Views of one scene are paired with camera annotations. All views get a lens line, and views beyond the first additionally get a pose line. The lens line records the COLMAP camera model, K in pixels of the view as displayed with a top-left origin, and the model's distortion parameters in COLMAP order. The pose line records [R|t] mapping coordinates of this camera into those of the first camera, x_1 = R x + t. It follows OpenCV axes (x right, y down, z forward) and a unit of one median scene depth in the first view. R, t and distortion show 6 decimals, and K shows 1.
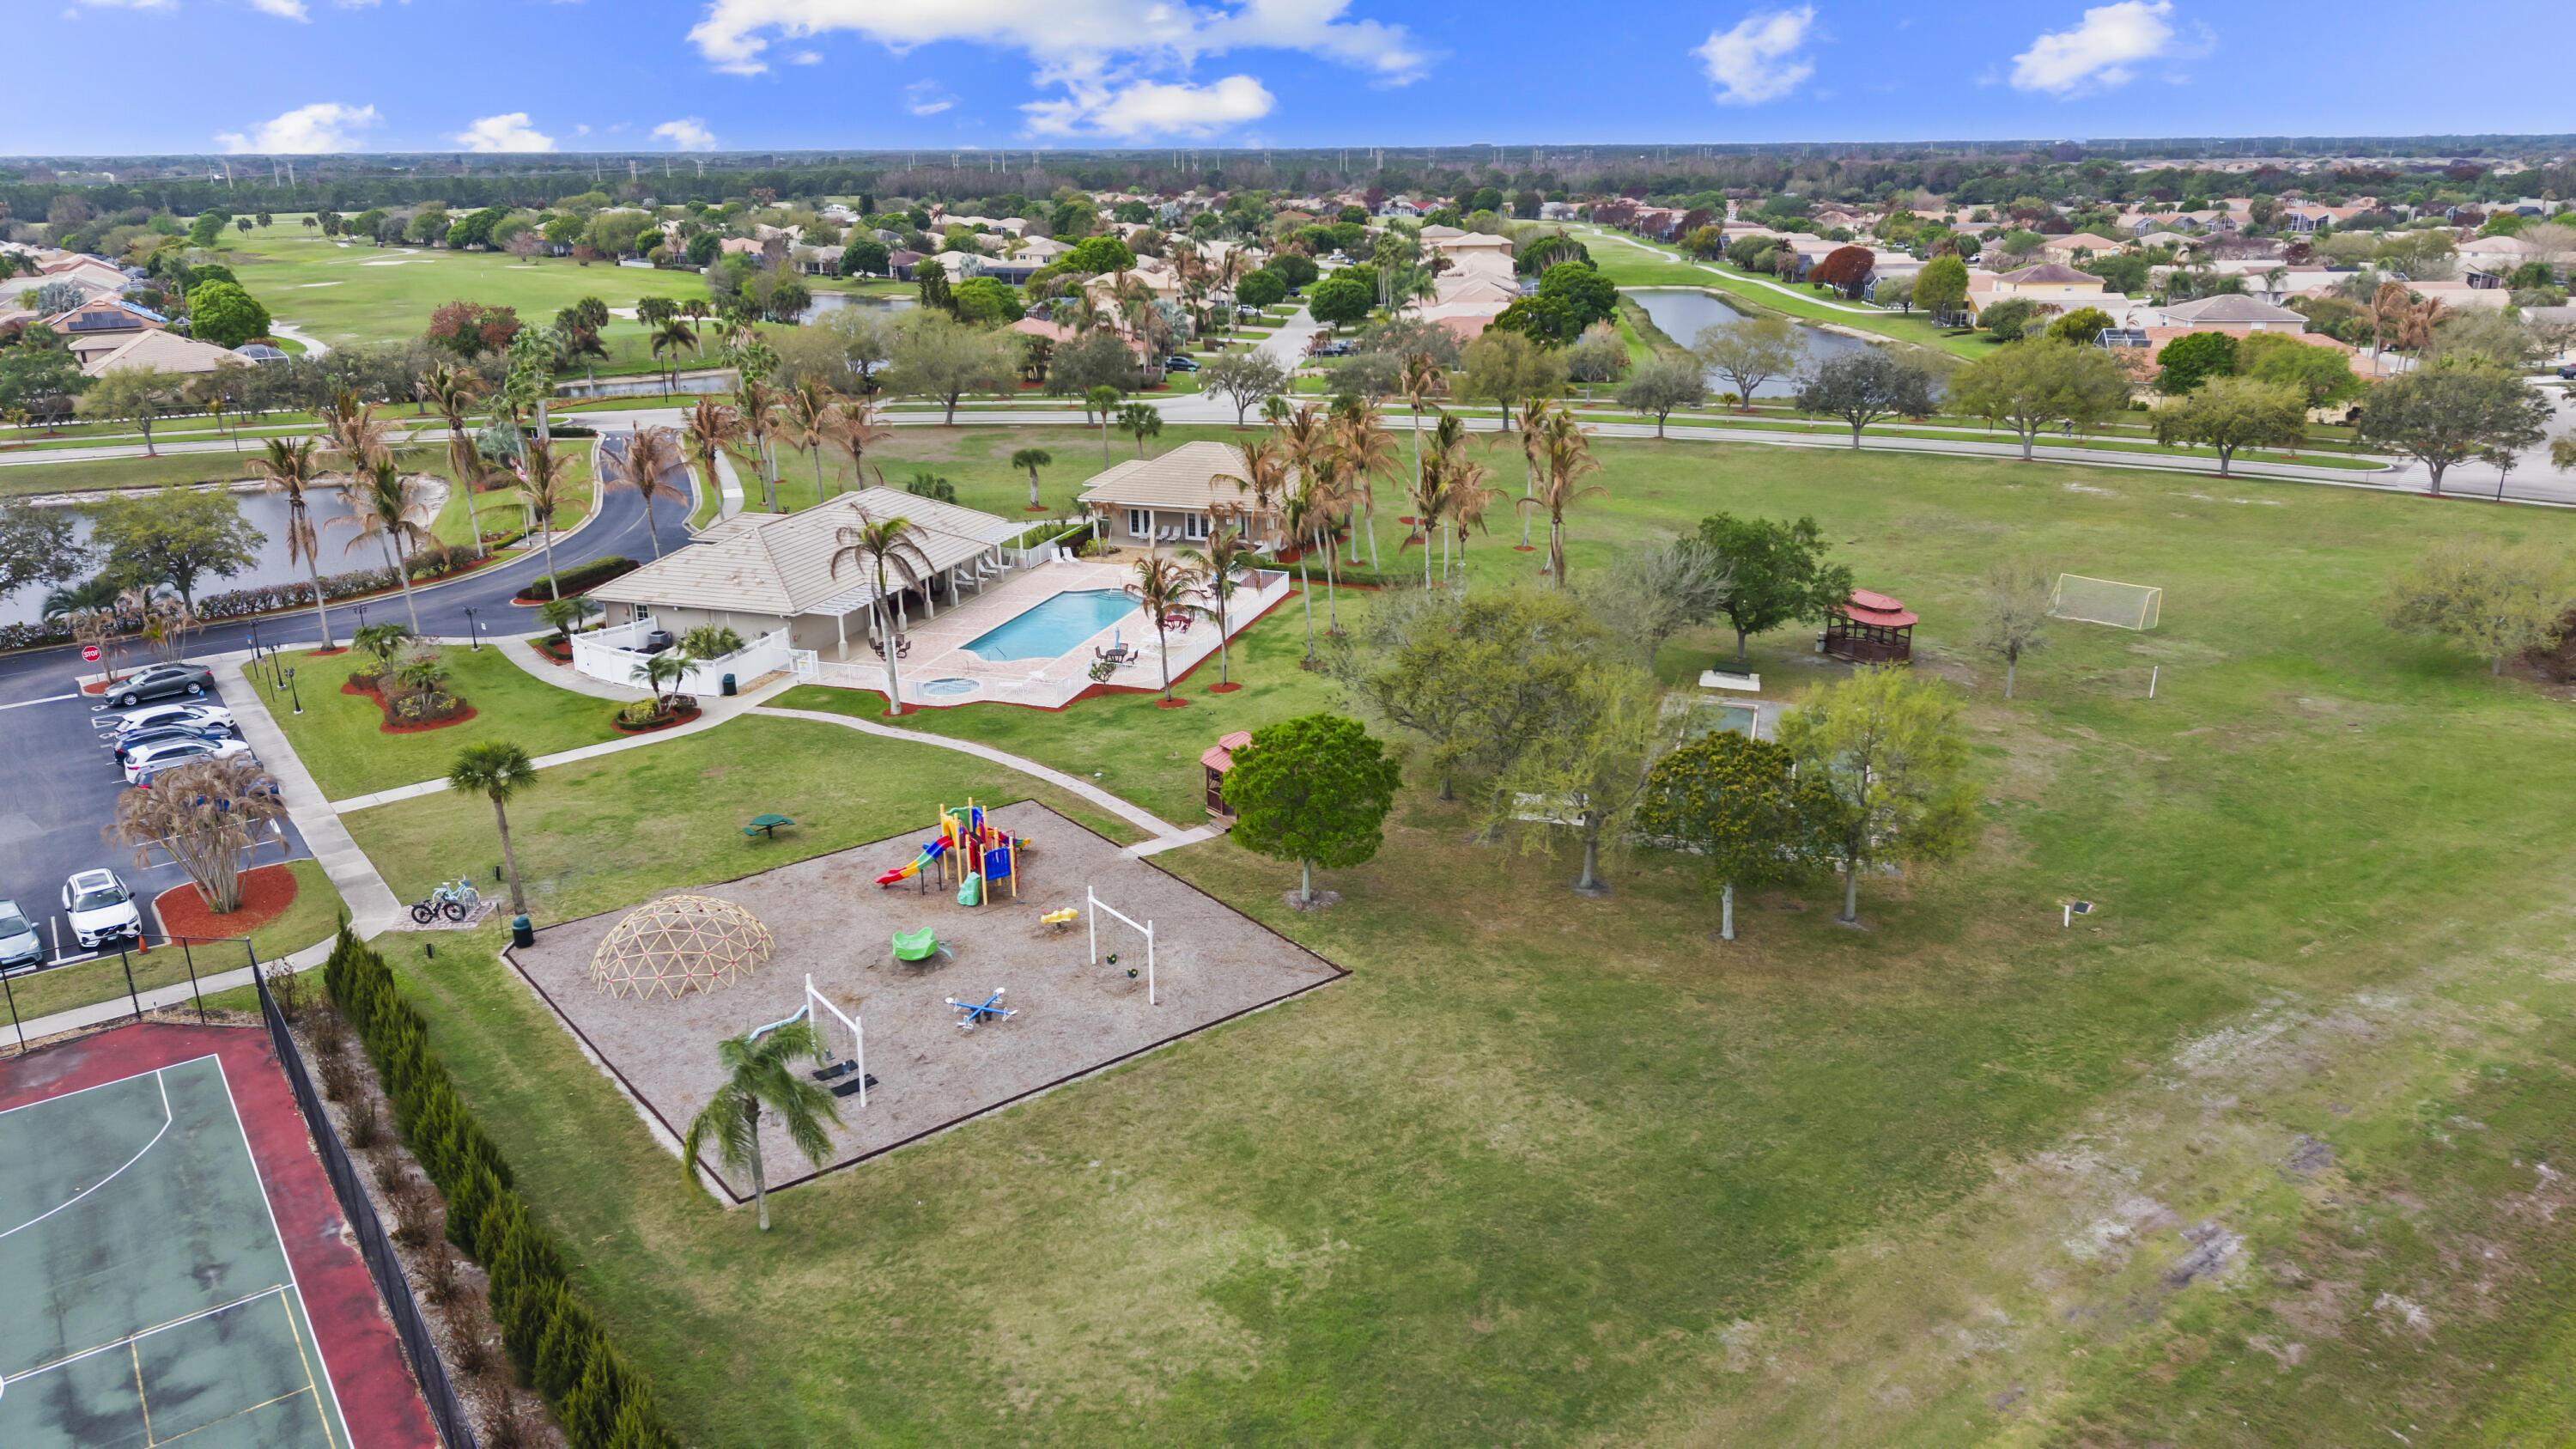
lens RADIAL K [[1659.9, 0, 1288.0], [0, 1659.9, 724.5], [0, 0, 1]] dist [0.033314, -0.001402]
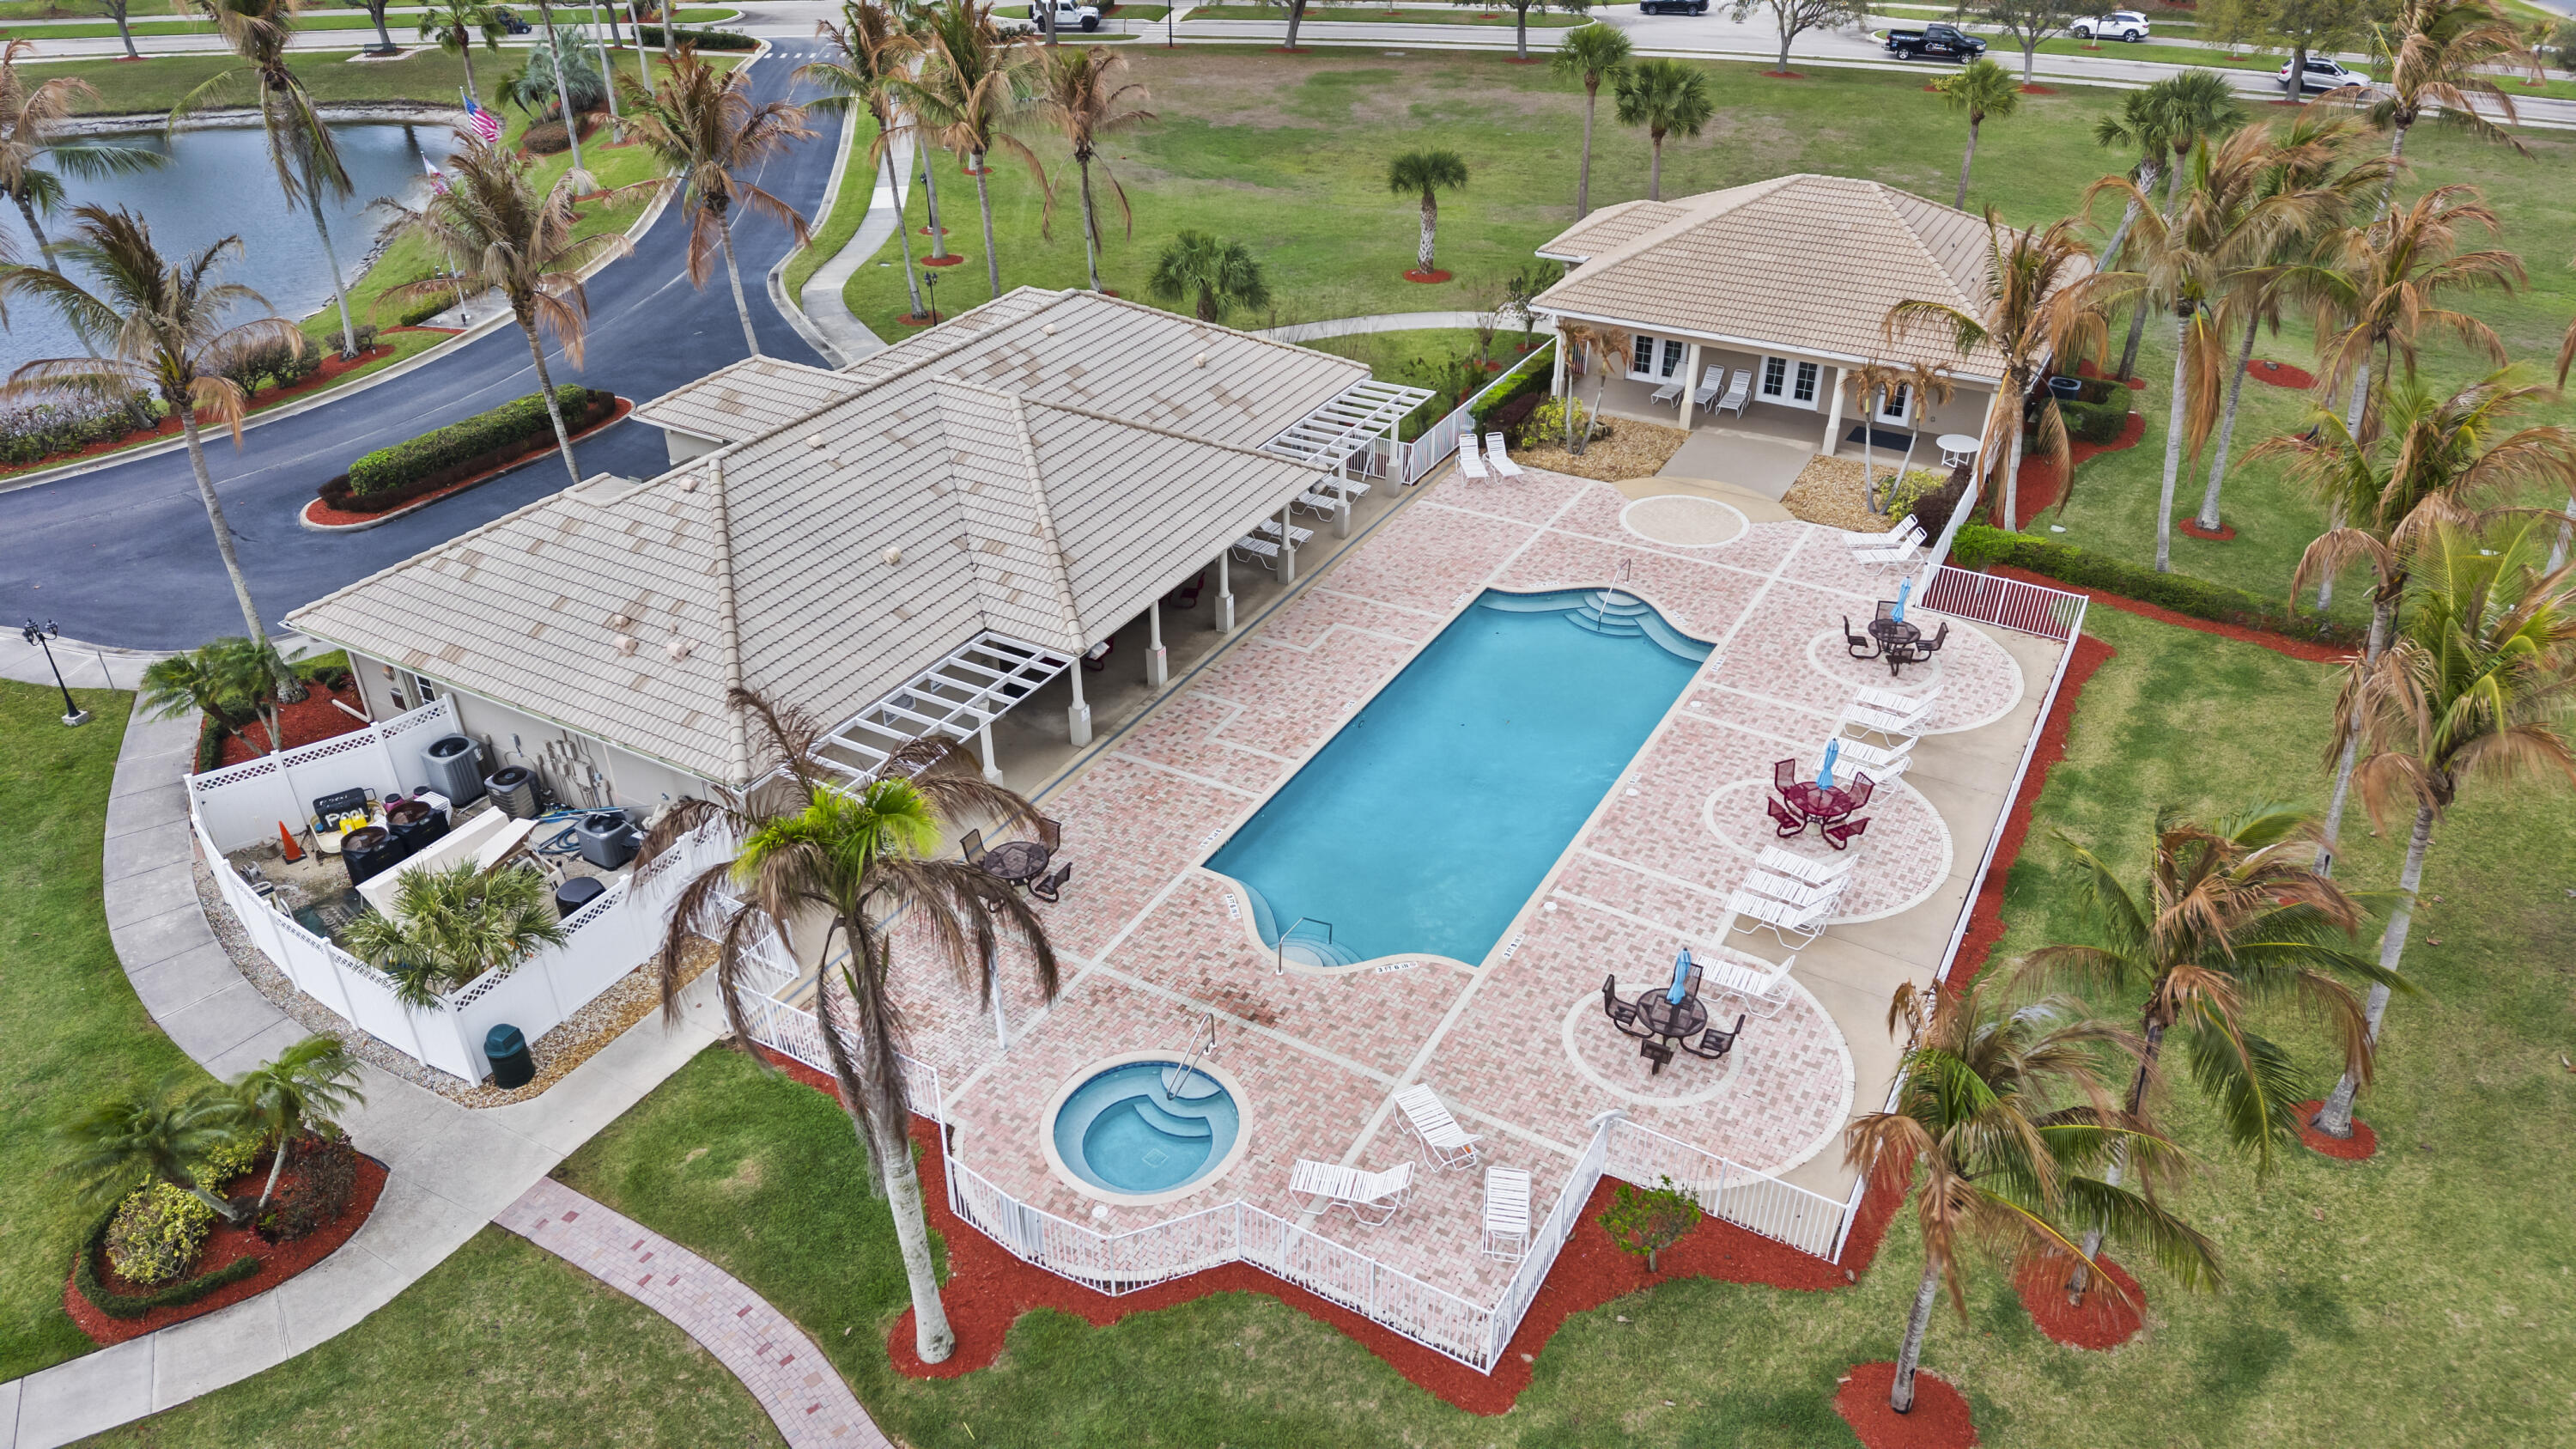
lens RADIAL K [[1659.9, 0, 1288.0], [0, 1659.9, 724.5], [0, 0, 1]] dist [0.033314, -0.001402]
pose [[0.976275, 0.112921, -0.184759, -0.095155], [-0.065753, 0.967564, 0.243918, -0.133738], [0.206309, -0.225983, 0.952034, 0.541882]]
